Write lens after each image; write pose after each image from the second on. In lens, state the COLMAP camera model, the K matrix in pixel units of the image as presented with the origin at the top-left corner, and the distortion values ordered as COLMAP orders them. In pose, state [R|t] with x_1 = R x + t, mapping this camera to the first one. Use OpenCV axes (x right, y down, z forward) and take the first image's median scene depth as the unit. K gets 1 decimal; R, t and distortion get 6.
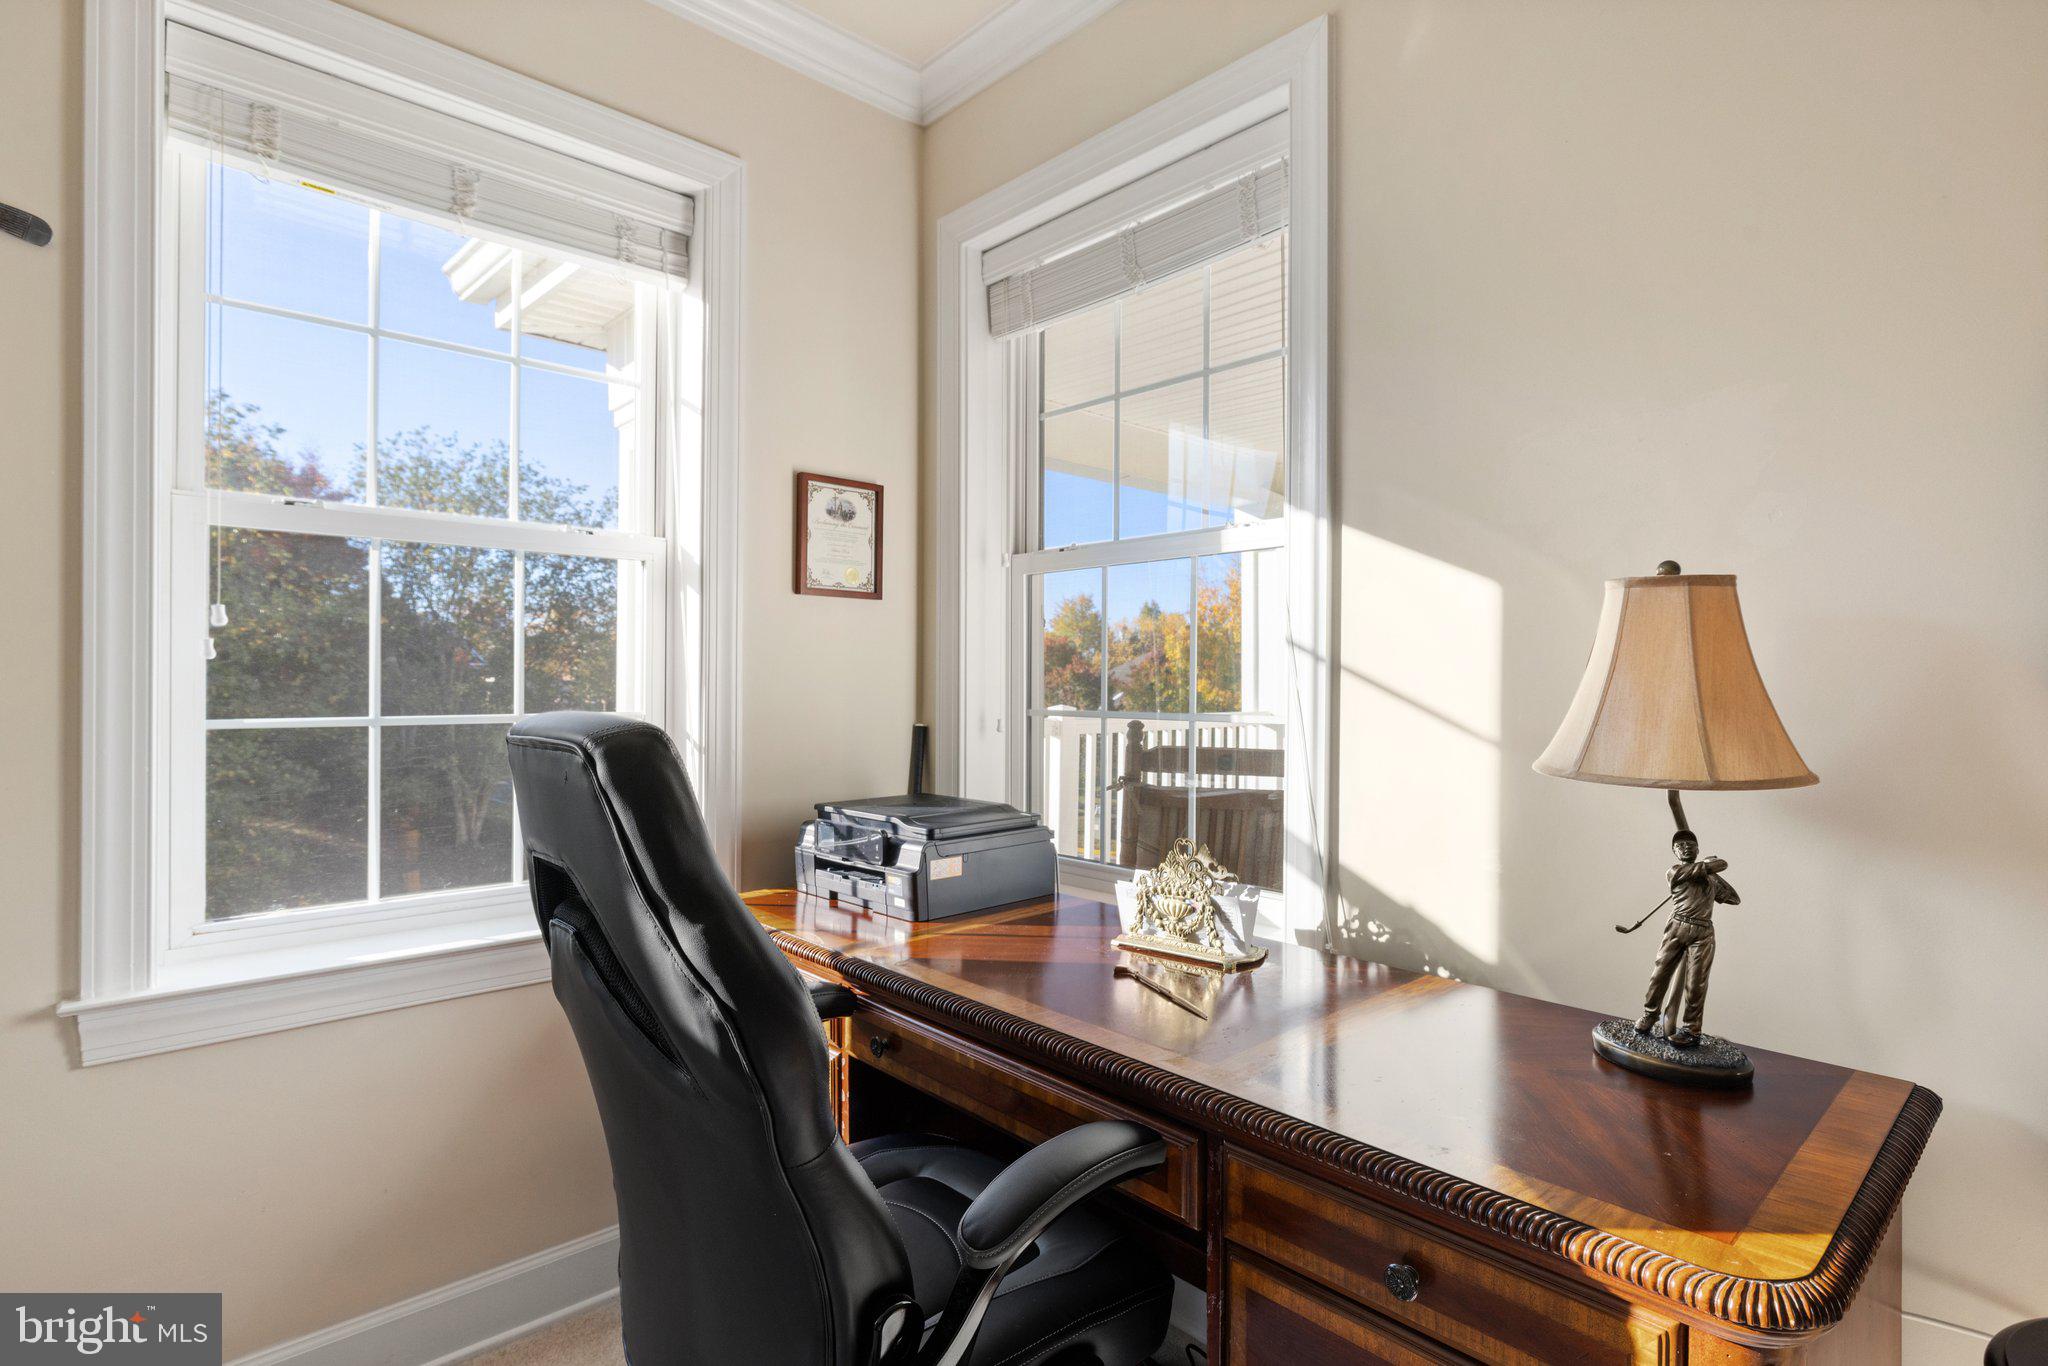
lens RADIAL K [[1061.2, 0, 1024.6], [0, 1061.2, 672.3], [0, 0, 1]] dist [0.017609, 0.000252]
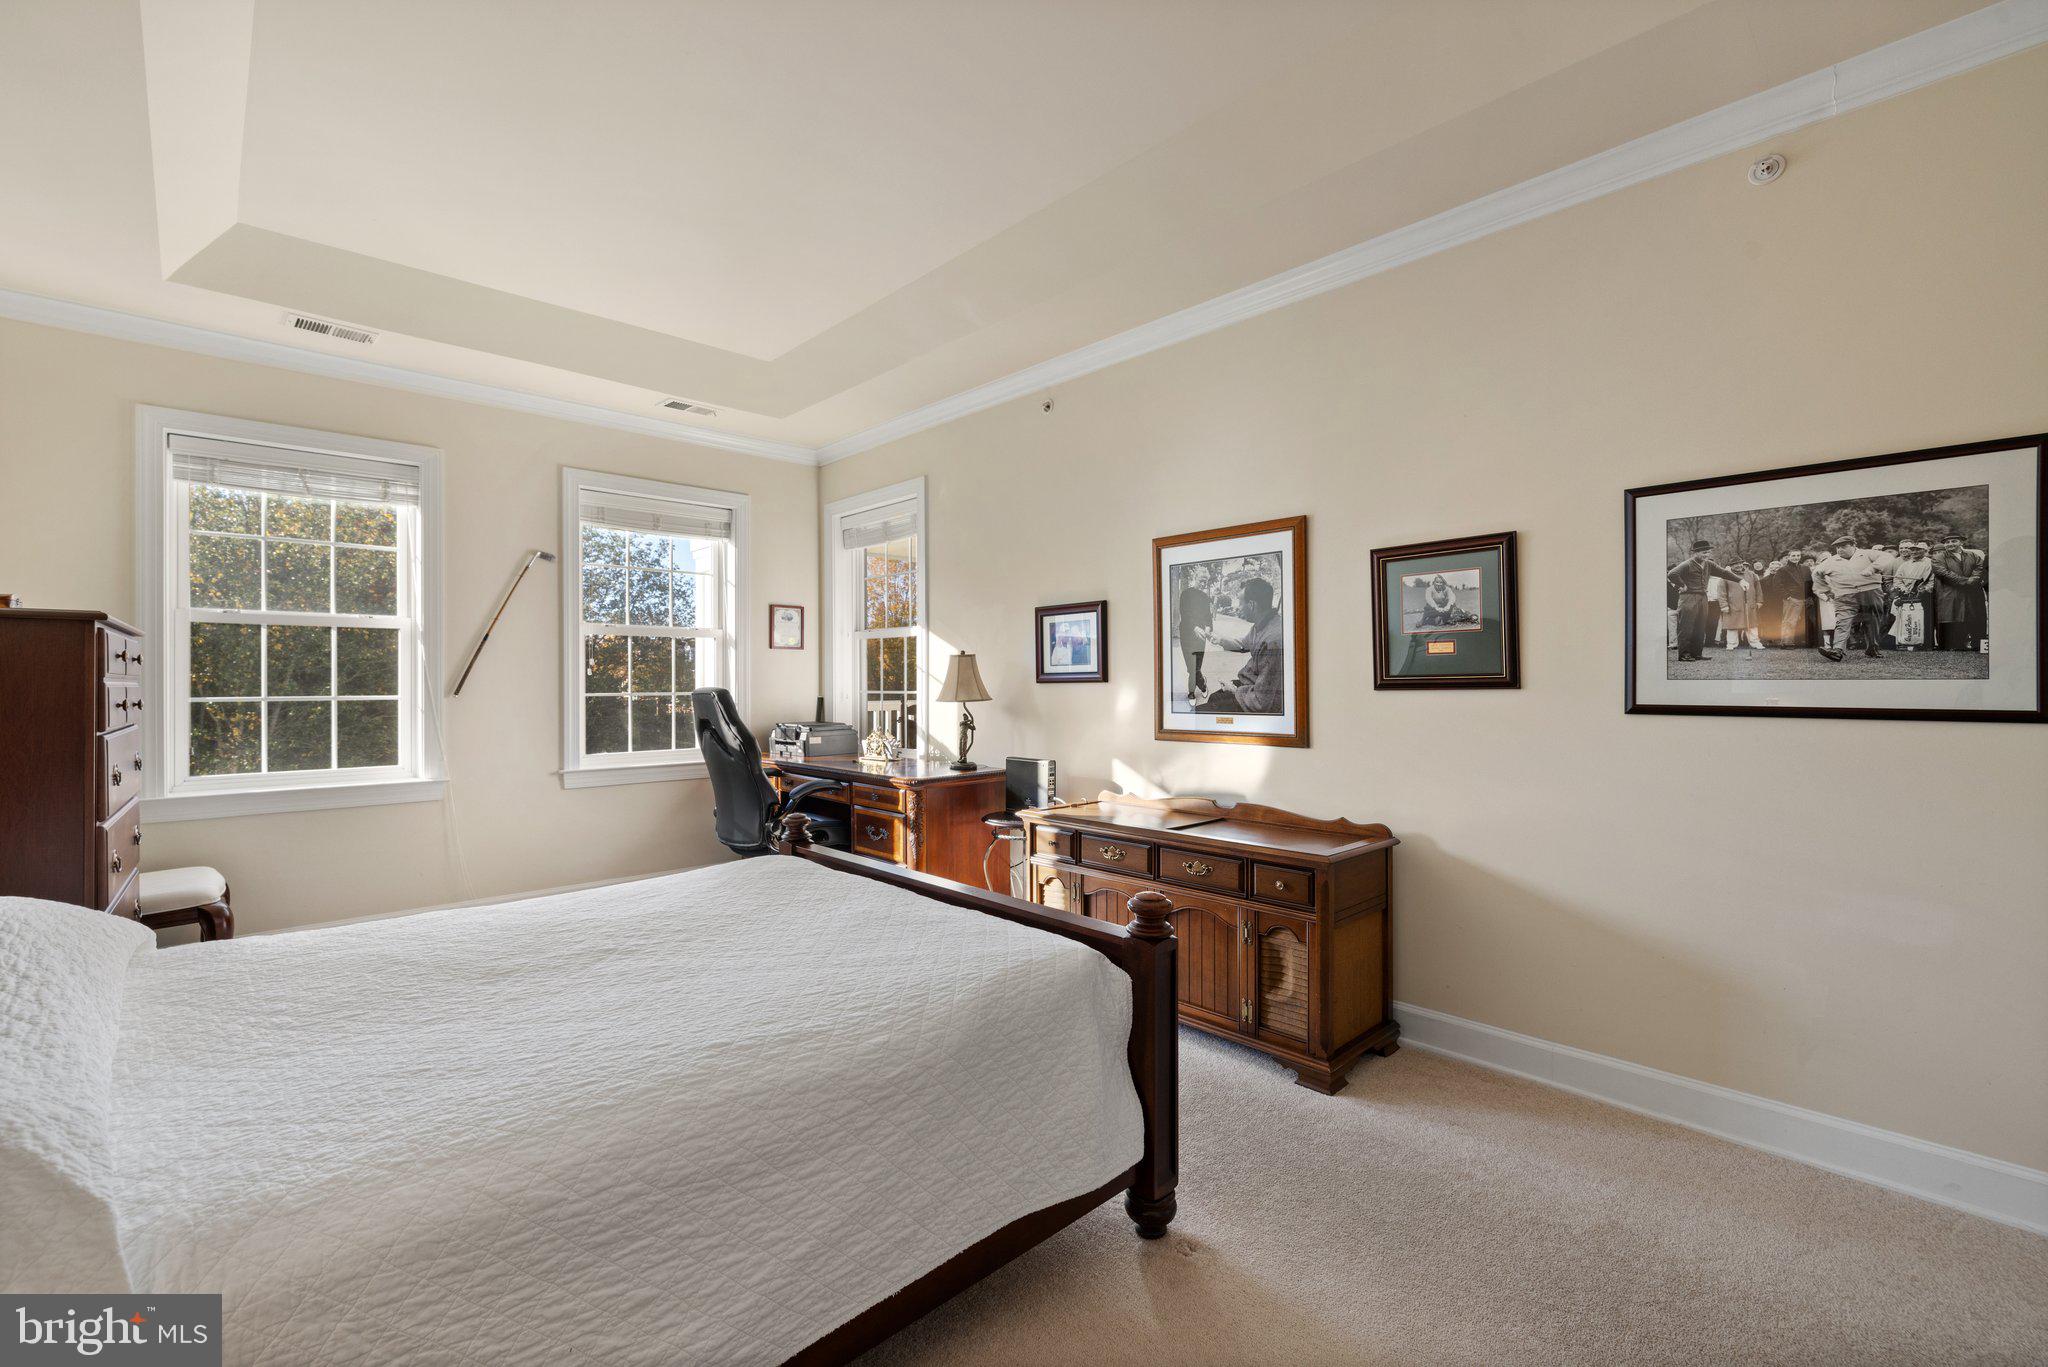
lens RADIAL K [[907.6, 0, 997.7], [0, 907.6, 672.9], [0, 0, 1]] dist [0.091138, 0.000051]
pose [[0.999812, -0.007834, -0.017760, 0.479563], [0.007866, 0.999968, 0.001728, -0.012545], [0.017746, -0.001868, 0.999841, -1.562942]]
